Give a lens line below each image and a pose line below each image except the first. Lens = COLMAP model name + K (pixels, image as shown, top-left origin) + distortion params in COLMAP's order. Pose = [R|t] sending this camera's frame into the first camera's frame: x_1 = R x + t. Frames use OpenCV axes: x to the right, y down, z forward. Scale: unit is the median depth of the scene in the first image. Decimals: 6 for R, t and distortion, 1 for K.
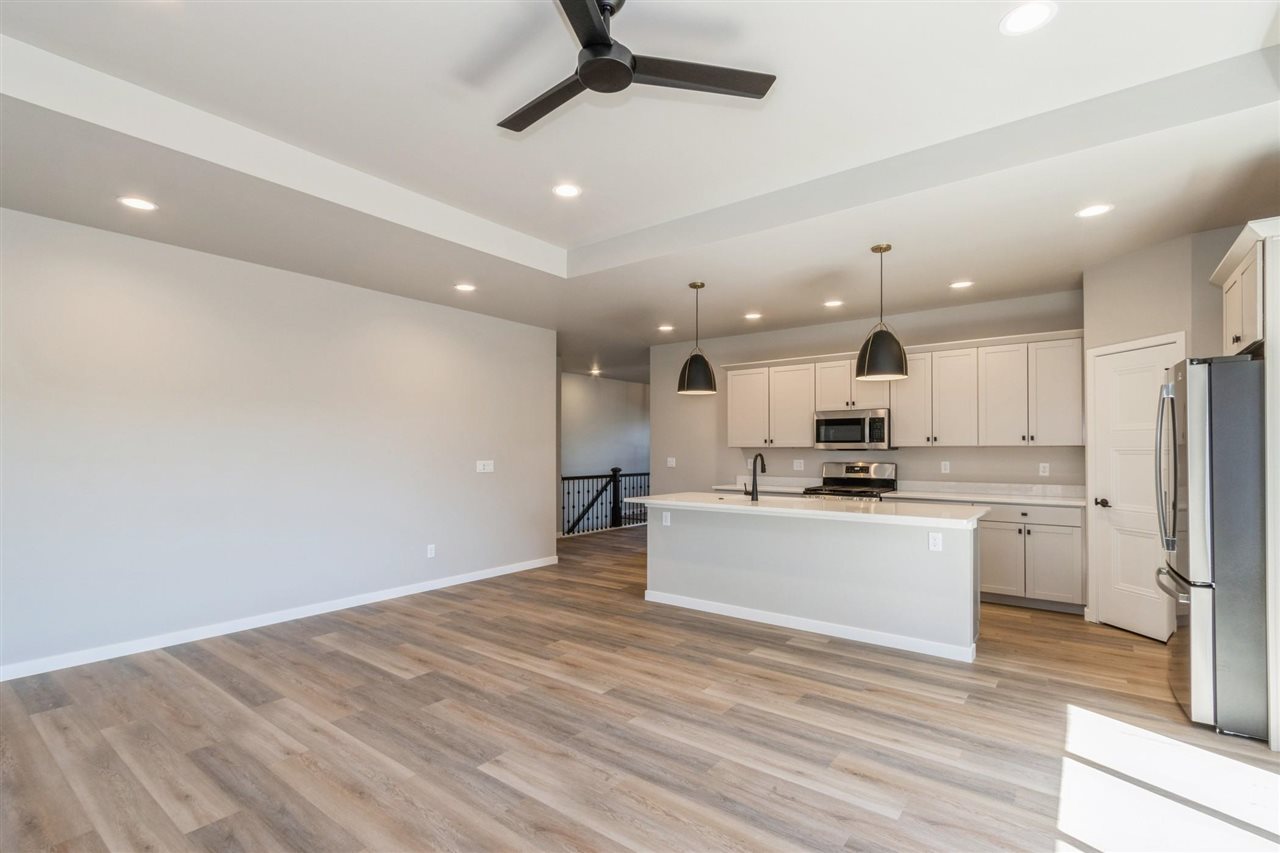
lens RADIAL K [[593.7, 0, 632.9], [0, 593.7, 443.2], [0, 0, 1]] dist [0.010388, -0.007761]
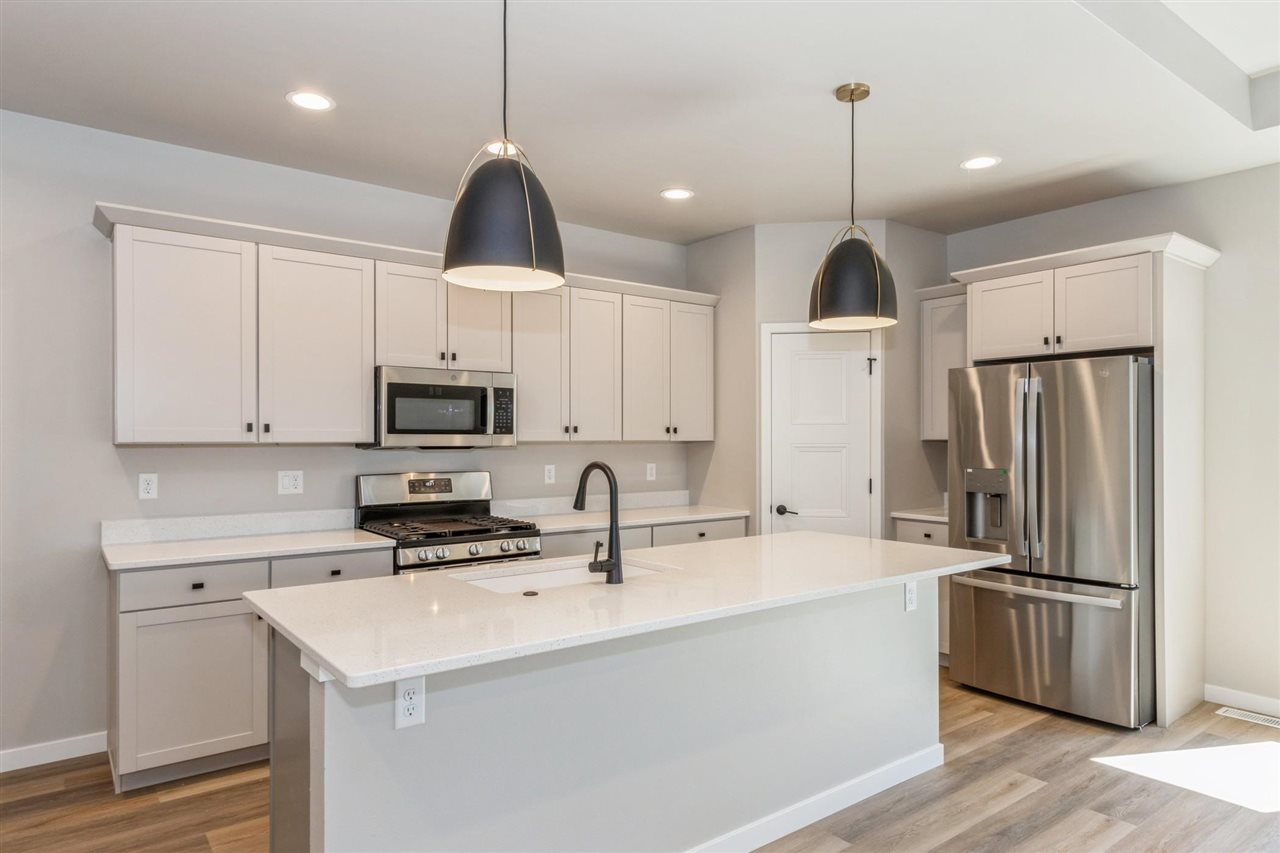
lens RADIAL K [[774.5, 0, 640.0], [0, 774.5, 426.5], [0, 0, 1]] dist [-0.002255, -0.000580]
pose [[0.259584, 0.013560, 0.965625, -0.286299], [-0.011159, 0.999877, -0.011041, -0.002253], [-0.965656, -0.007909, 0.259703, 0.834391]]
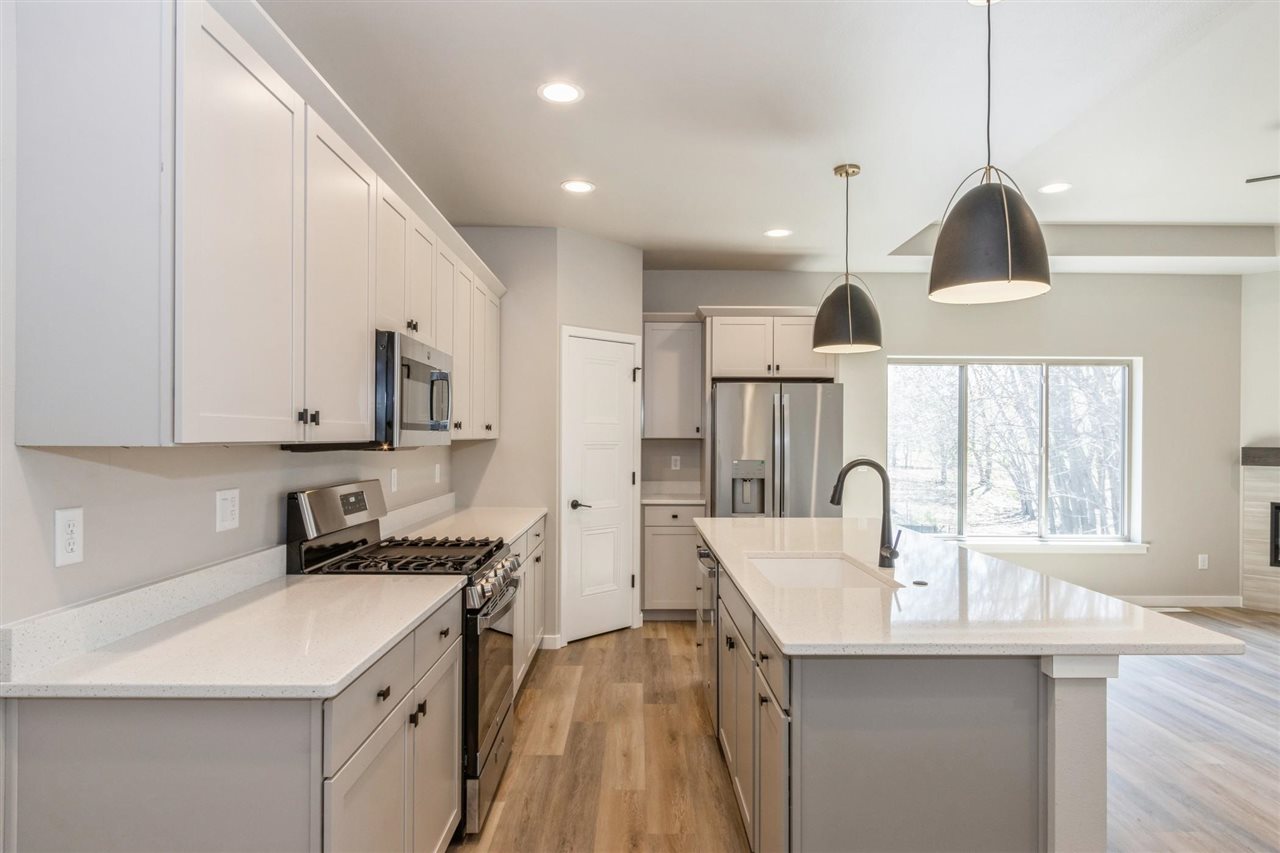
lens RADIAL K [[733.7, 0, 637.6], [0, 733.7, 437.7], [0, 0, 1]] dist [0.005252, -0.000599]
pose [[-0.615553, -0.003327, 0.788088, -0.112694], [-0.013447, 0.999890, -0.006282, 0.006118], [-0.787981, -0.014465, -0.615530, 1.463715]]
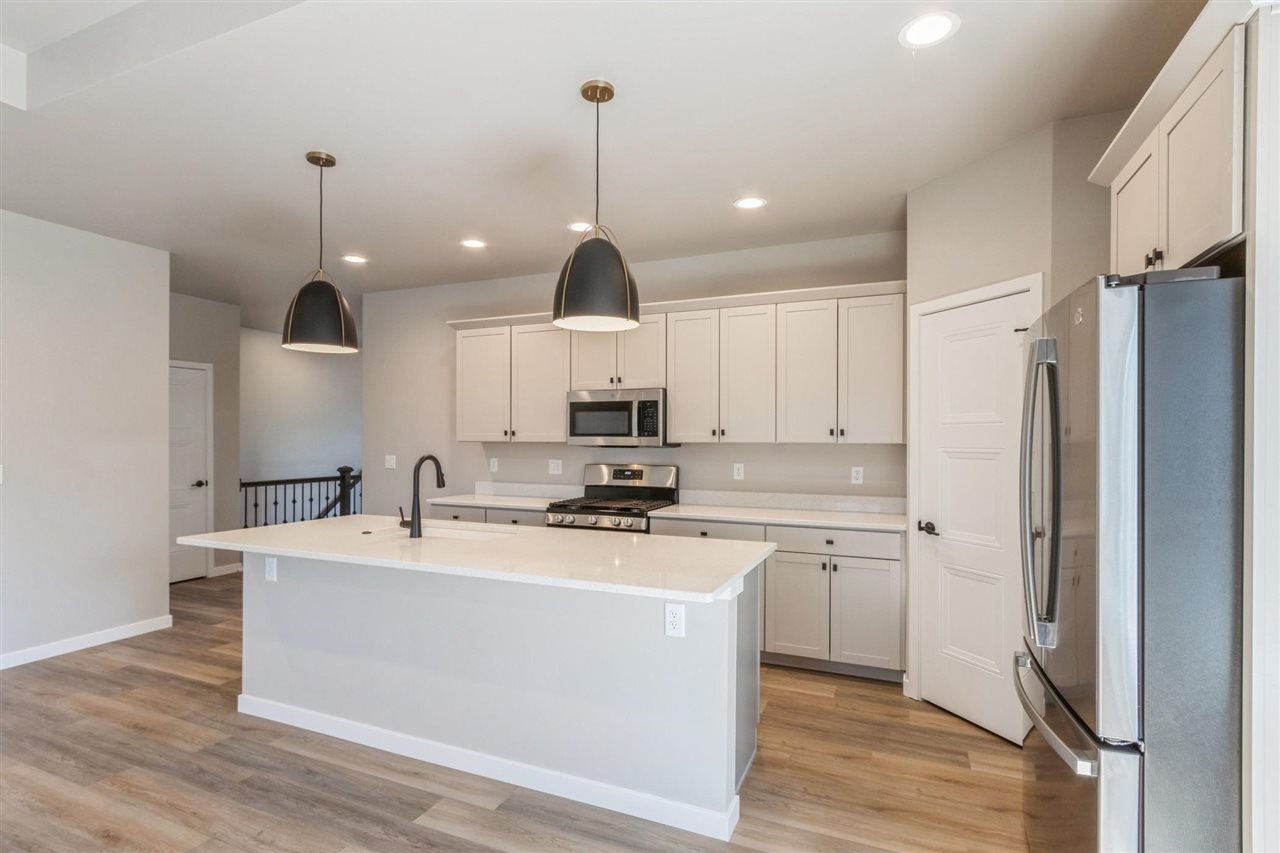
lens RADIAL K [[631.9, 0, 634.8], [0, 631.9, 439.6], [0, 0, 1]] dist [-0.001101, -0.000898]
pose [[0.968962, 0.004051, 0.247177, 0.255121], [-0.007034, 0.999913, 0.011186, -0.007131], [-0.247110, -0.012577, 0.968906, 0.345045]]
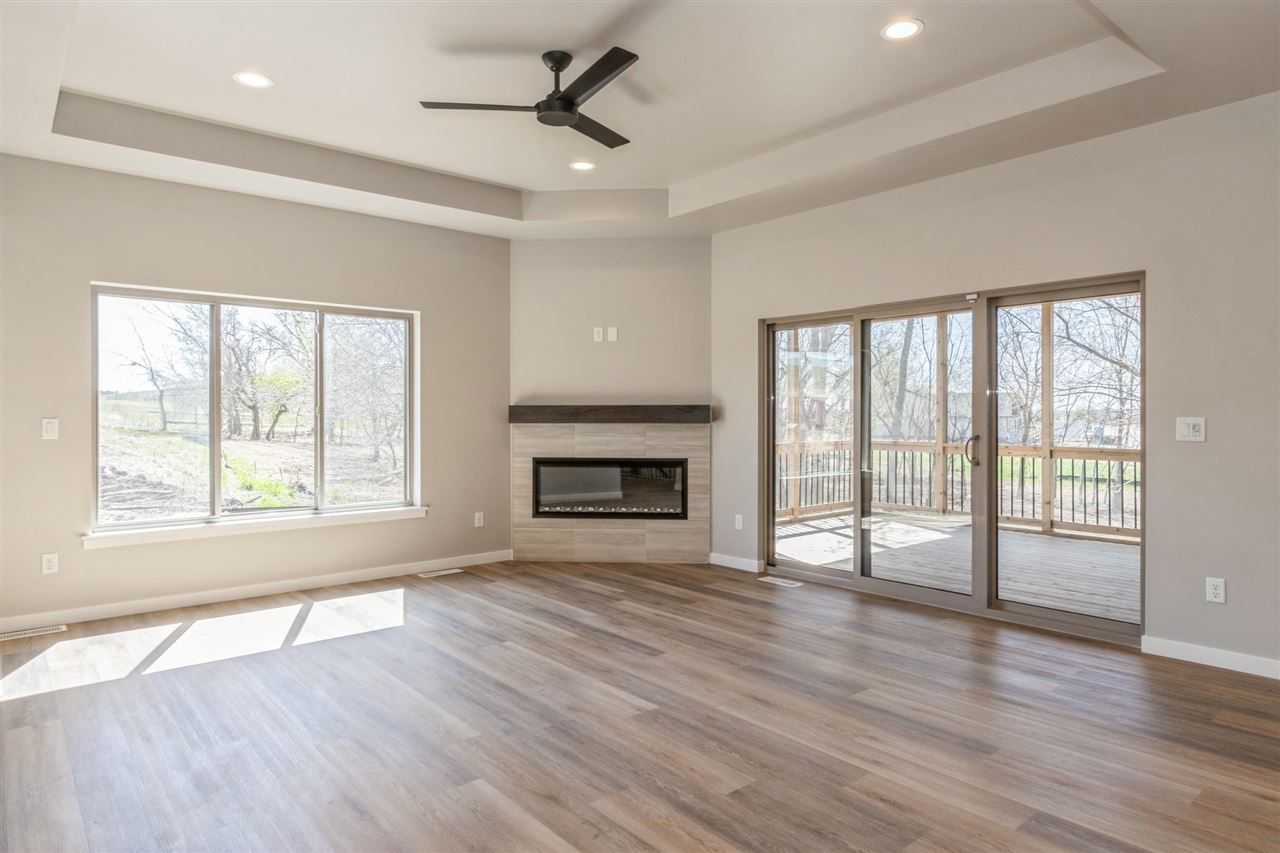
lens RADIAL K [[764.4, 0, 638.4], [0, 764.4, 415.0], [0, 0, 1]] dist [0.007529, 0.000759]
pose [[-0.978783, 0.003234, 0.204873, -0.252212], [0.001232, 0.999950, -0.009900, 0.030288], [-0.204895, -0.009438, -0.978738, 1.161135]]
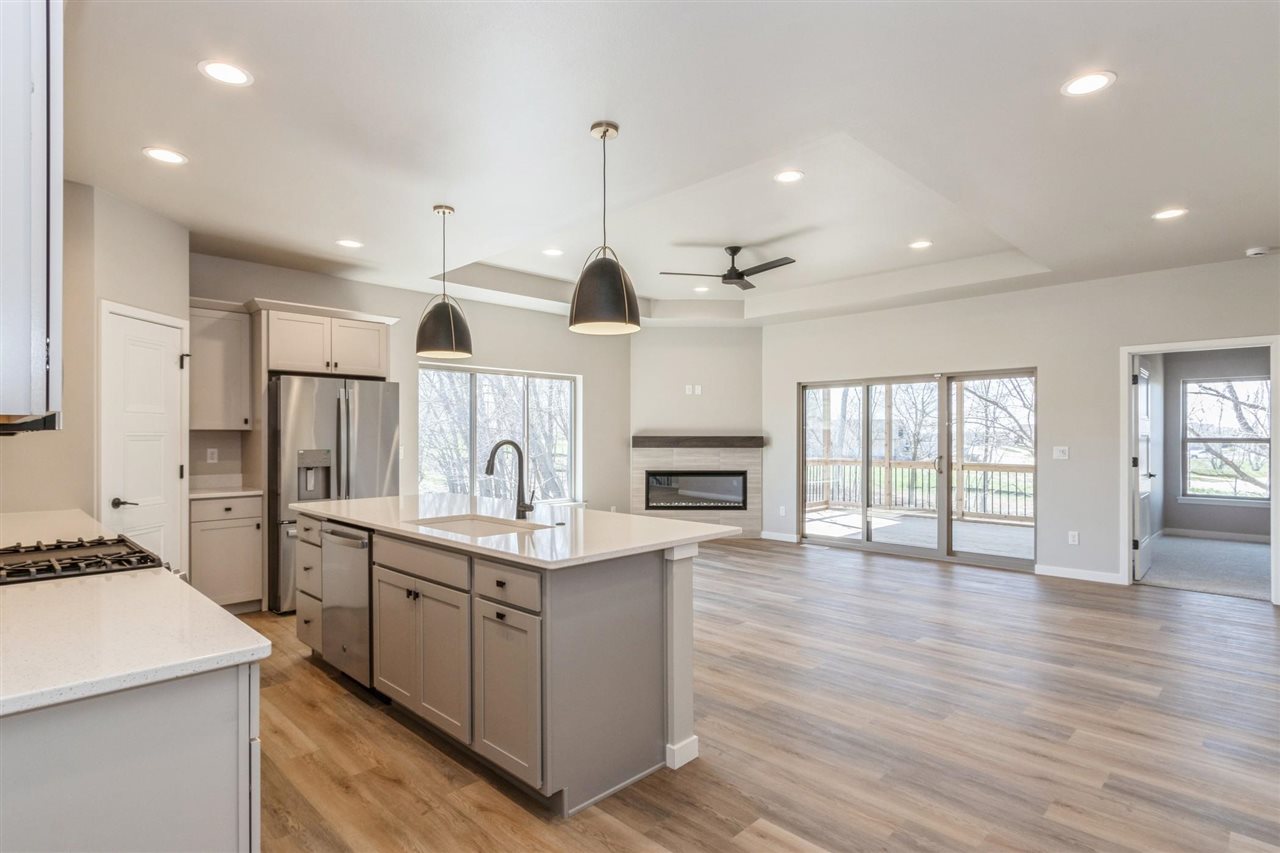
lens RADIAL K [[658.4, 0, 639.2], [0, 658.4, 431.5], [0, 0, 1]] dist [0.001576, 0.000106]
pose [[-0.992414, 0.002448, 0.122920, 0.001593], [0.000186, 0.999831, -0.018409, 0.020430], [-0.122944, -0.018247, -0.992246, 1.628681]]
